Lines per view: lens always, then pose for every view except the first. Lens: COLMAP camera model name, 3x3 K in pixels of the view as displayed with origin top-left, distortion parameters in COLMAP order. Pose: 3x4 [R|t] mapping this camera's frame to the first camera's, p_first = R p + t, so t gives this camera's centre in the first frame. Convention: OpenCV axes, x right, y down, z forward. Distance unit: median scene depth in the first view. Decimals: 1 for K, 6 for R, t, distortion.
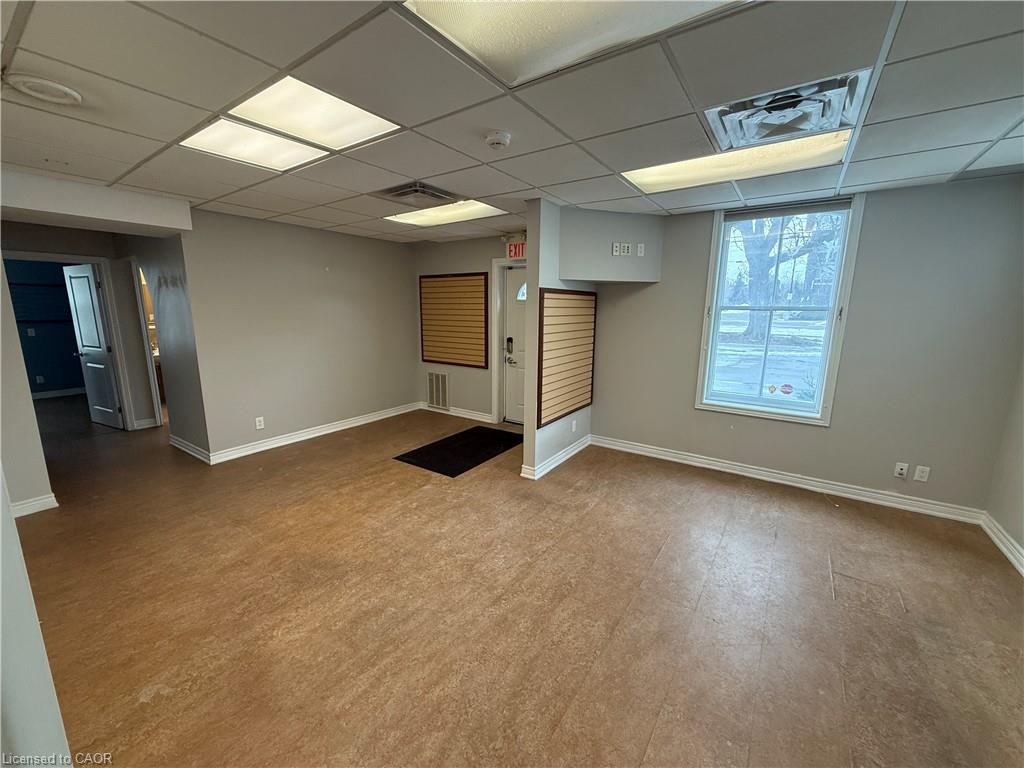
lens RADIAL K [[408.4, 0, 508.9], [0, 408.4, 384.3], [0, 0, 1]] dist [-0.001308, 0.000182]
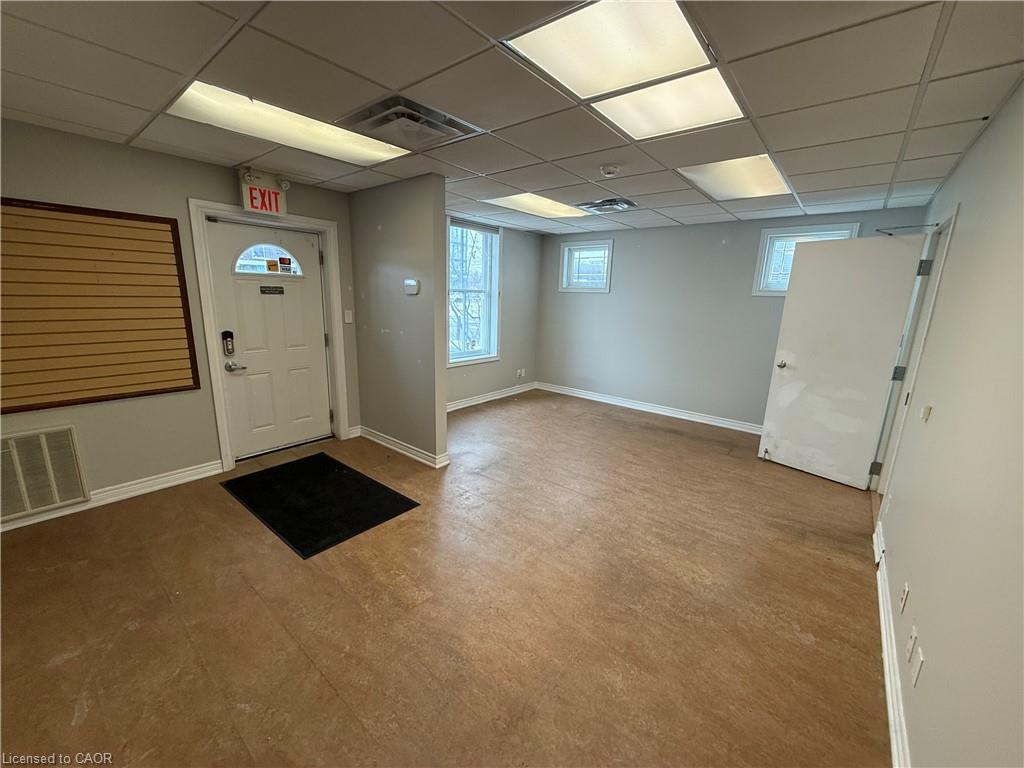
lens RADIAL K [[408.4, 0, 509.8], [0, 408.4, 383.8], [0, 0, 1]] dist [-0.001308, 0.000182]
pose [[0.075633, -0.219811, 0.972606, -0.974075], [0.157252, 0.965823, 0.206050, -0.156541], [-0.984658, 0.137361, 0.107614, 0.817467]]
